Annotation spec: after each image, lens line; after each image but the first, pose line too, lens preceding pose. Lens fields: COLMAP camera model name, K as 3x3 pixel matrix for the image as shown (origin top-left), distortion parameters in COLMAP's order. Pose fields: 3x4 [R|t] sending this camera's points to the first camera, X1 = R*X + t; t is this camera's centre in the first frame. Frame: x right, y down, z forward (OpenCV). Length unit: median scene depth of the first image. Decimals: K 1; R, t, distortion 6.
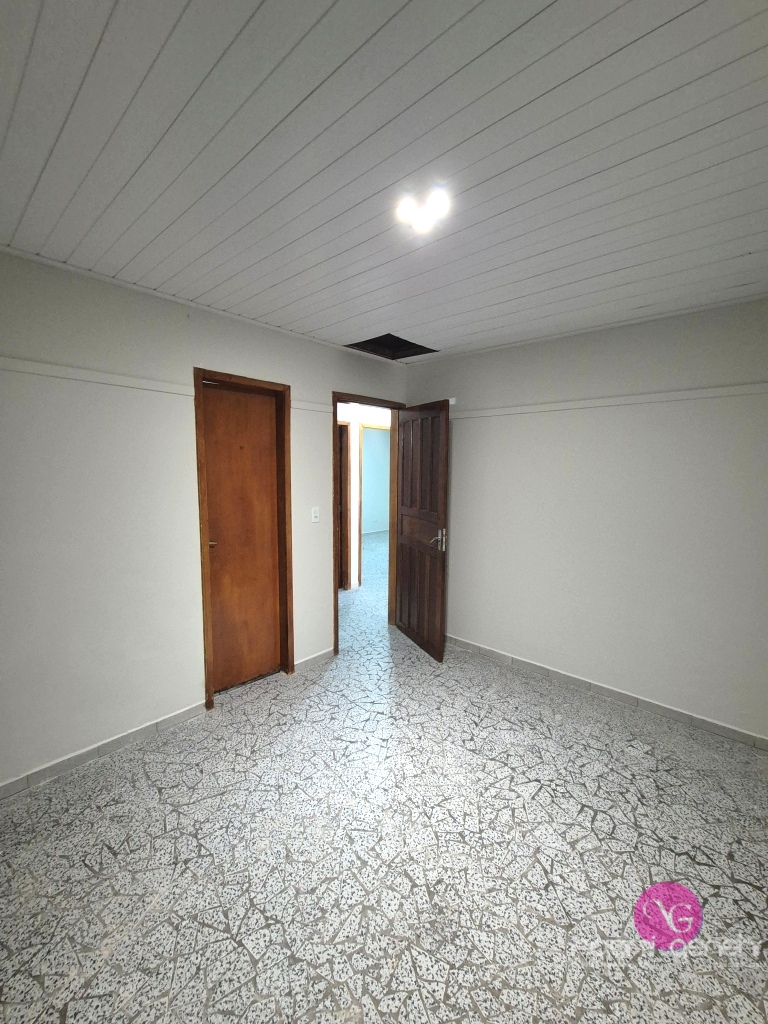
lens RADIAL K [[420.6, 0, 385.5], [0, 420.6, 512.4], [0, 0, 1]] dist [0.004586, 0.000382]
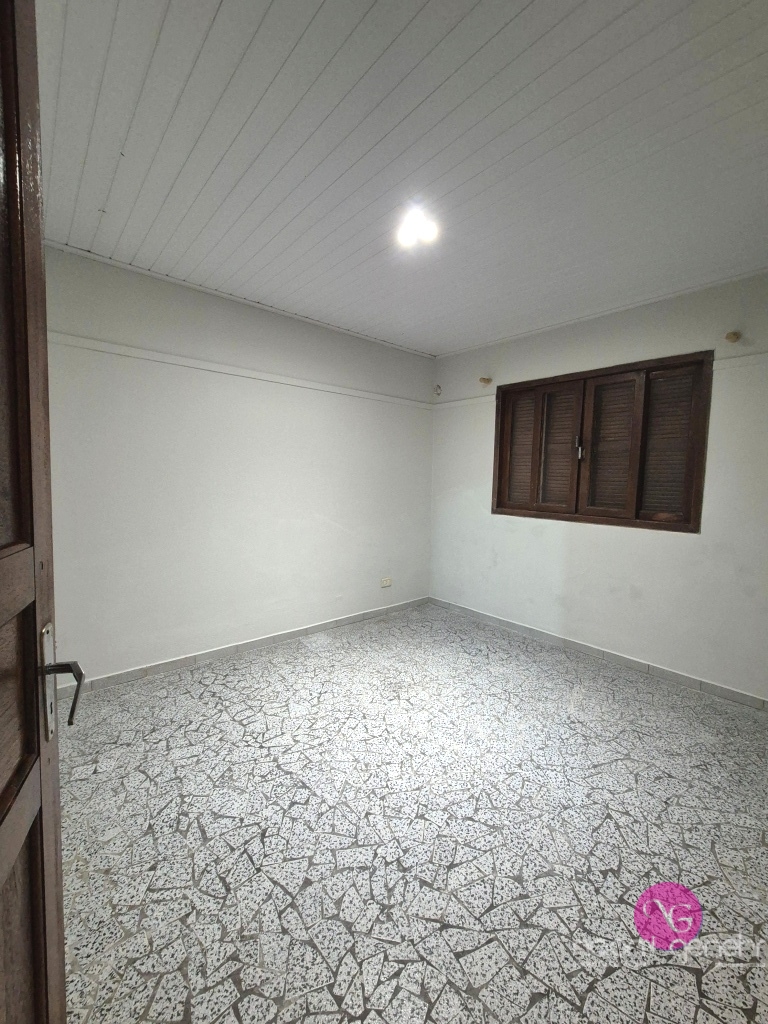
lens RADIAL K [[420.6, 0, 383.9], [0, 420.6, 509.9], [0, 0, 1]] dist [0.004586, 0.000382]
pose [[-0.991250, -0.040153, 0.125741, -0.008844], [-0.016524, 0.982863, 0.183596, -0.063438], [-0.130958, 0.179911, -0.974927, 1.738541]]
